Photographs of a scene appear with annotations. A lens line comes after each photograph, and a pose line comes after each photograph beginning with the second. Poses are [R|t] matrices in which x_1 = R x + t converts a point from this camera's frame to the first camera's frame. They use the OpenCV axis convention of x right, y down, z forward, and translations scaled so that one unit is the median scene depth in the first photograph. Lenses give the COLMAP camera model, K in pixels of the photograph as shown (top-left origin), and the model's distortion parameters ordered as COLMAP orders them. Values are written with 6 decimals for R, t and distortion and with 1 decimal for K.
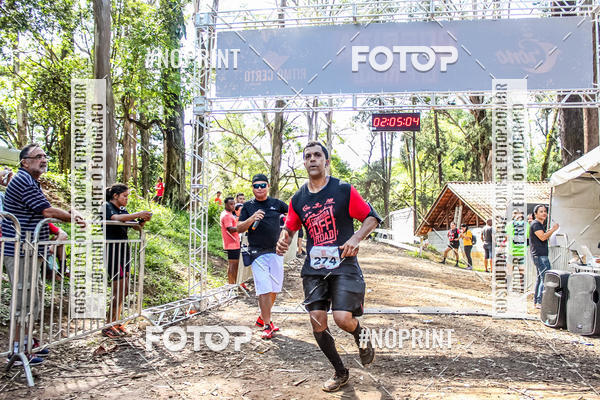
lens RADIAL K [[540.3, 0, 299.9], [0, 540.3, 199.0], [0, 0, 1]] dist [-0.146337, 0.125868]
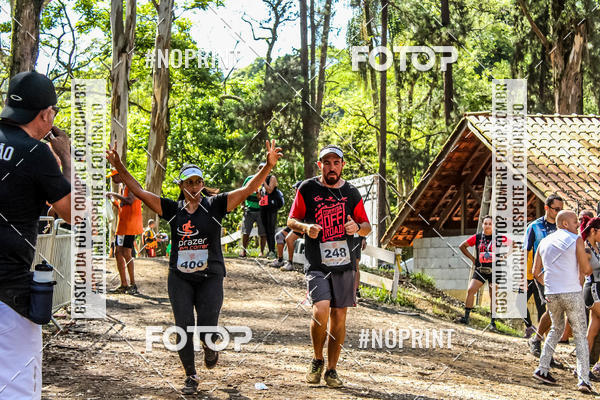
lens RADIAL K [[1061.6, 0, 314.4], [0, 1061.6, 234.9], [0, 0, 1]] dist [-0.066453, -0.070702]
pose [[0.984115, 0.013495, 0.177021, 0.028002], [-0.023376, 0.998275, 0.053855, 0.017787], [-0.175989, -0.057138, 0.982732, 0.243881]]
